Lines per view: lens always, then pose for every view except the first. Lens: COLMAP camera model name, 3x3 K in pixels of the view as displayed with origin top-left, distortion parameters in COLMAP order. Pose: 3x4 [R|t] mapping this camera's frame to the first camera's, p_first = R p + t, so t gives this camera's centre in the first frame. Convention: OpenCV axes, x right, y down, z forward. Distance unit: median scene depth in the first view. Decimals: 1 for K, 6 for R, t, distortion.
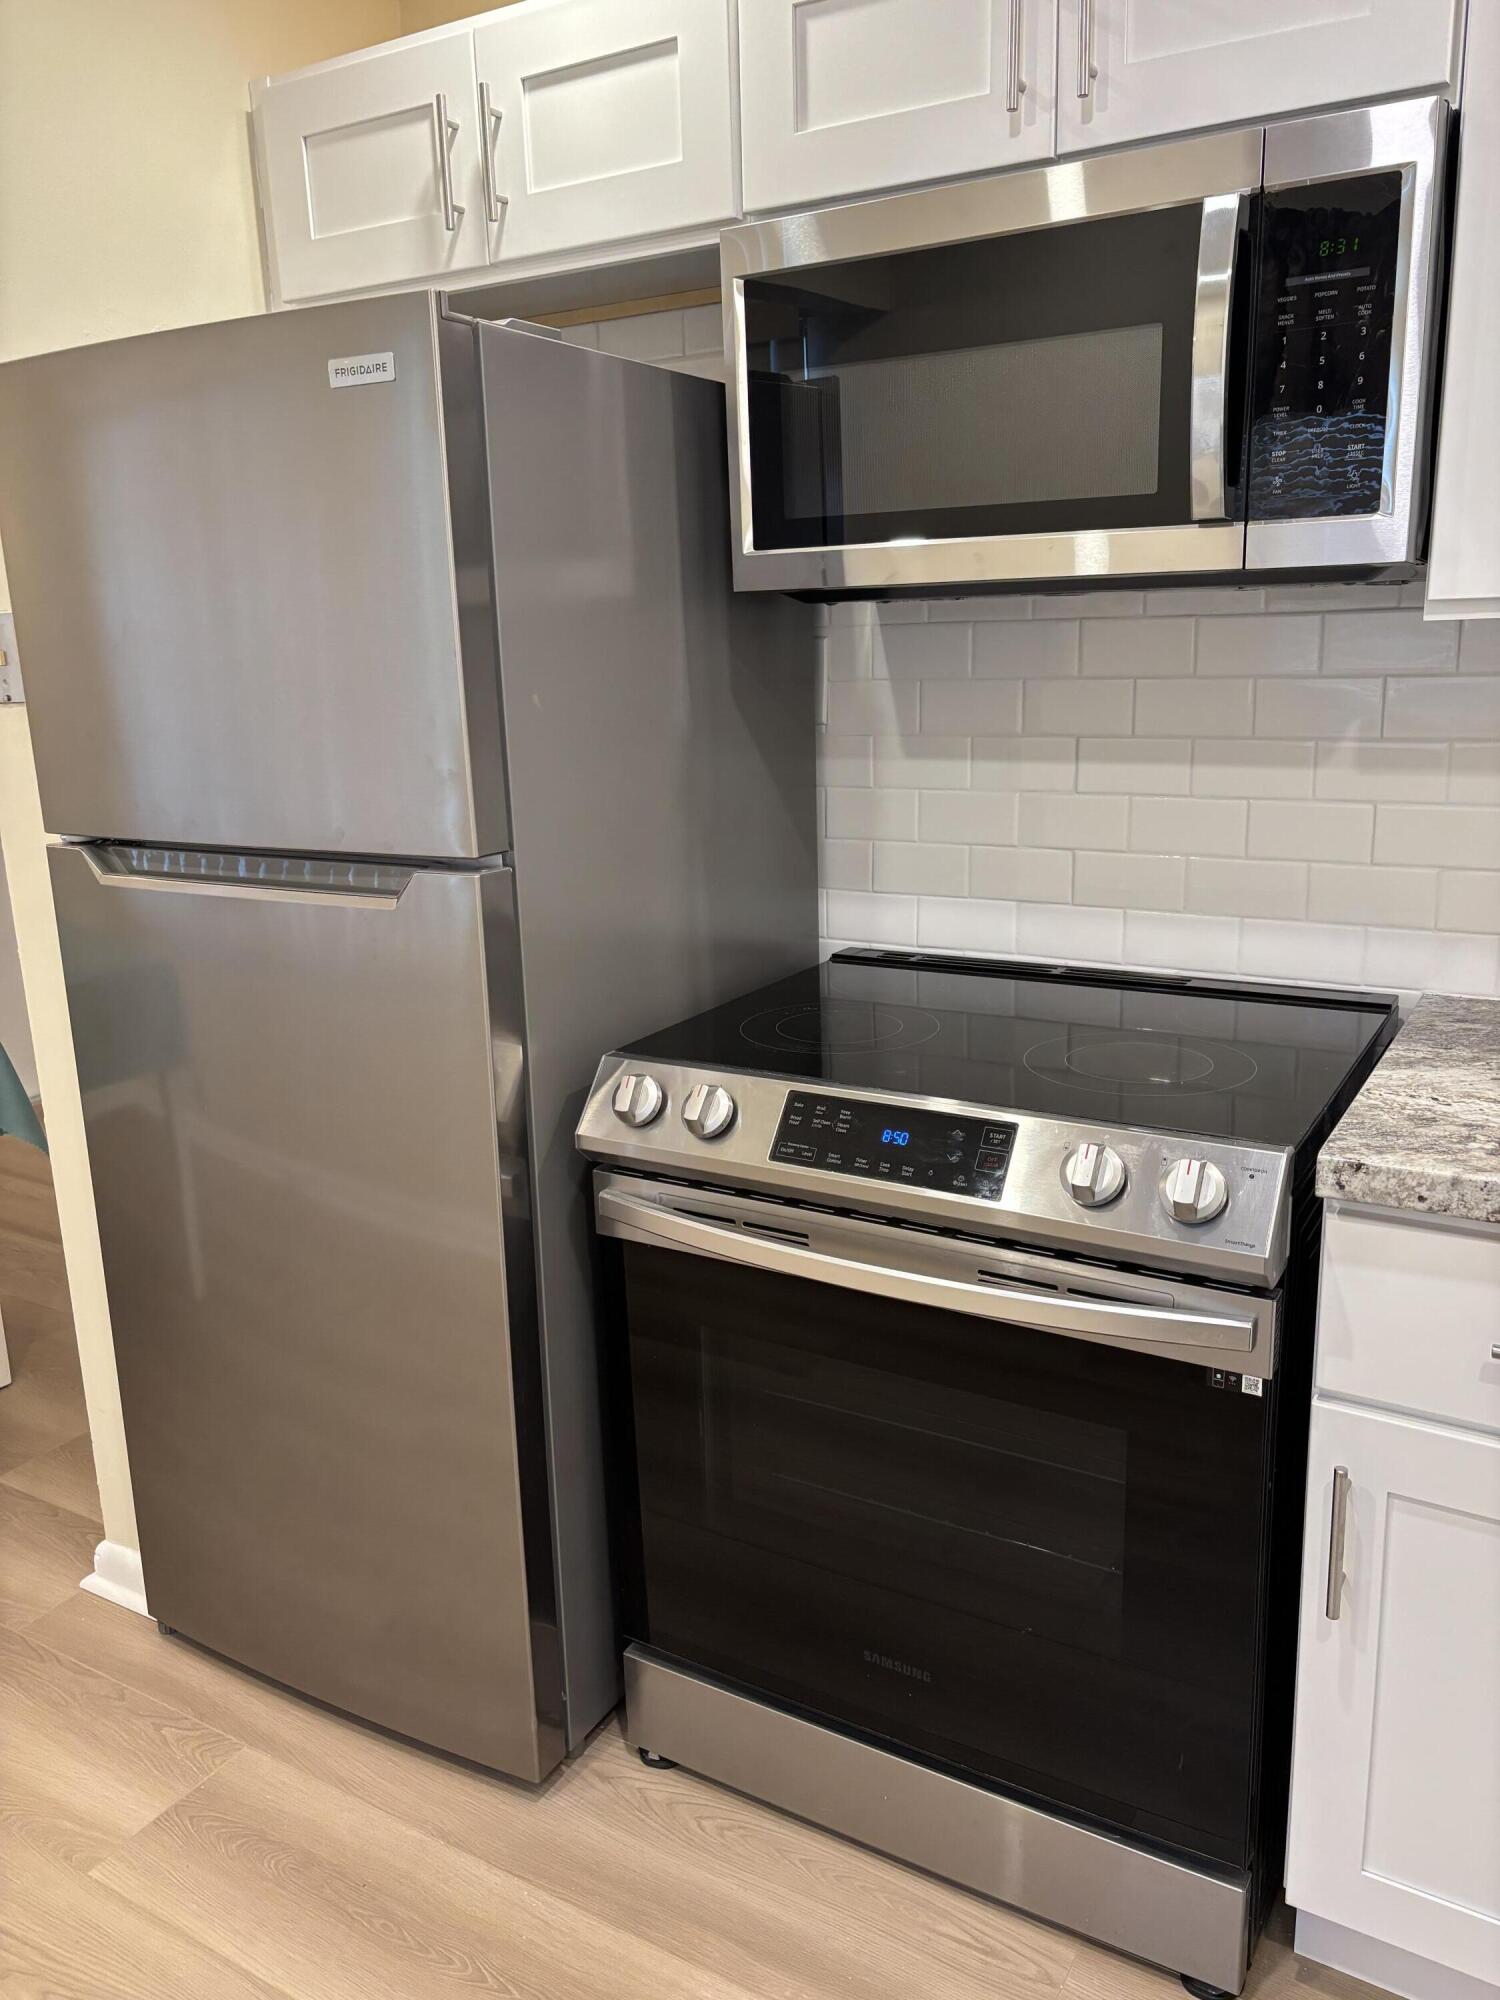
lens RADIAL K [[1521.9, 0, 750.0], [0, 1521.9, 1000.0], [0, 0, 1]] dist [0.001863, -0.002262]
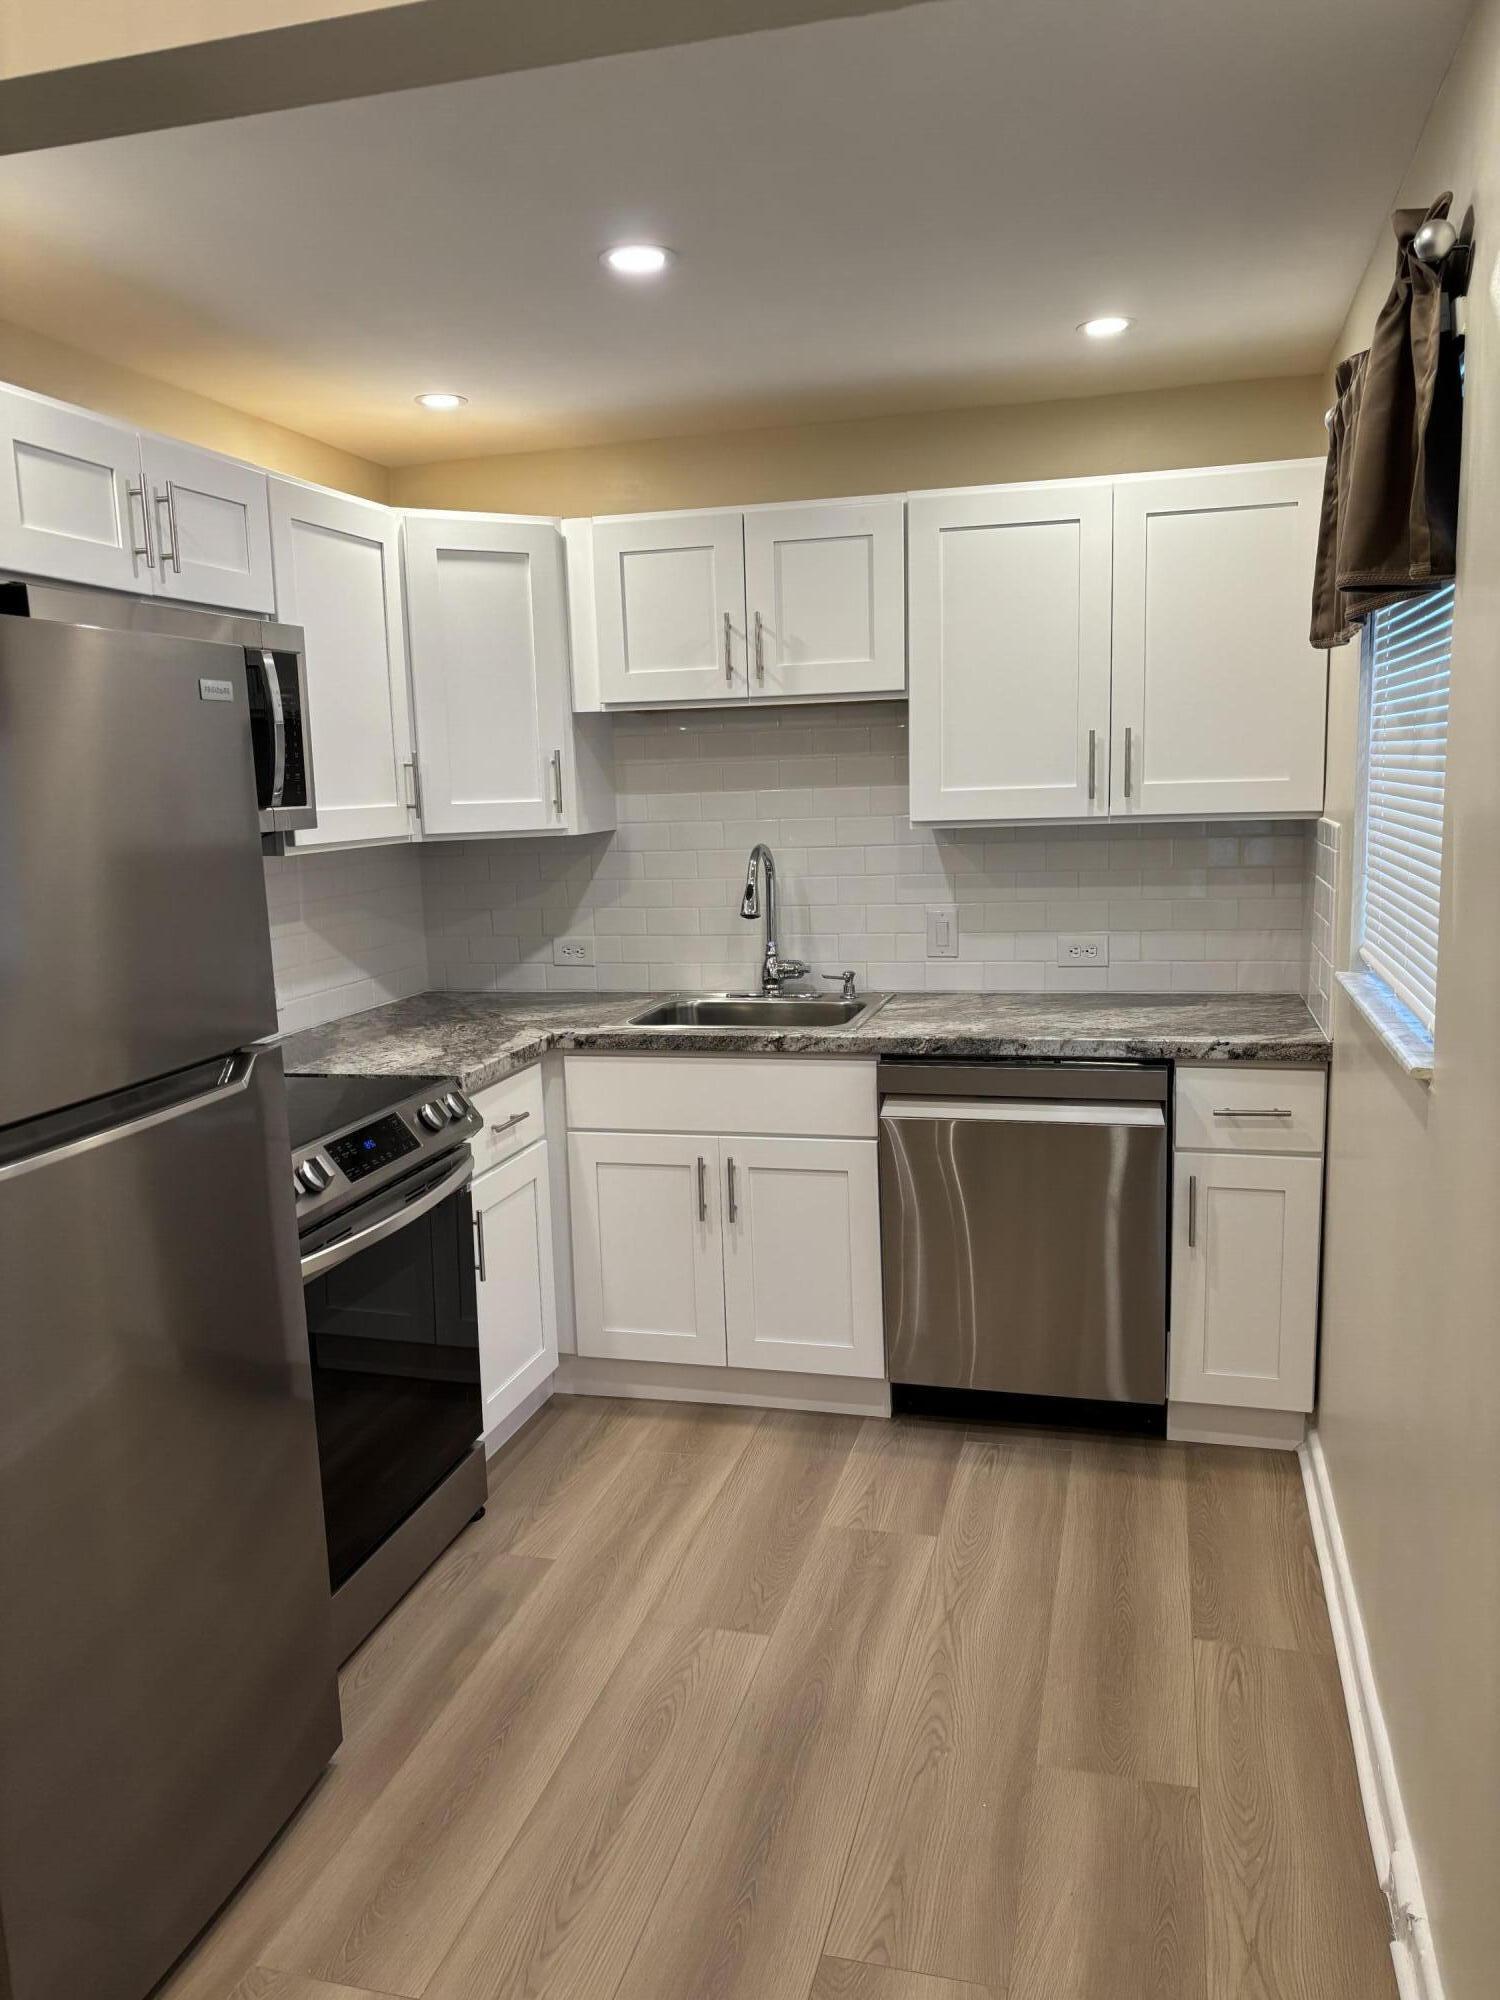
lens RADIAL K [[1521.9, 0, 750.0], [0, 1521.9, 1000.0], [0, 0, 1]] dist [0.001863, -0.002262]
pose [[-0.268091, -0.112718, 0.956777, -1.685651], [0.261280, 0.947403, 0.184825, -0.277288], [-0.927286, 0.299537, -0.224539, 0.938158]]
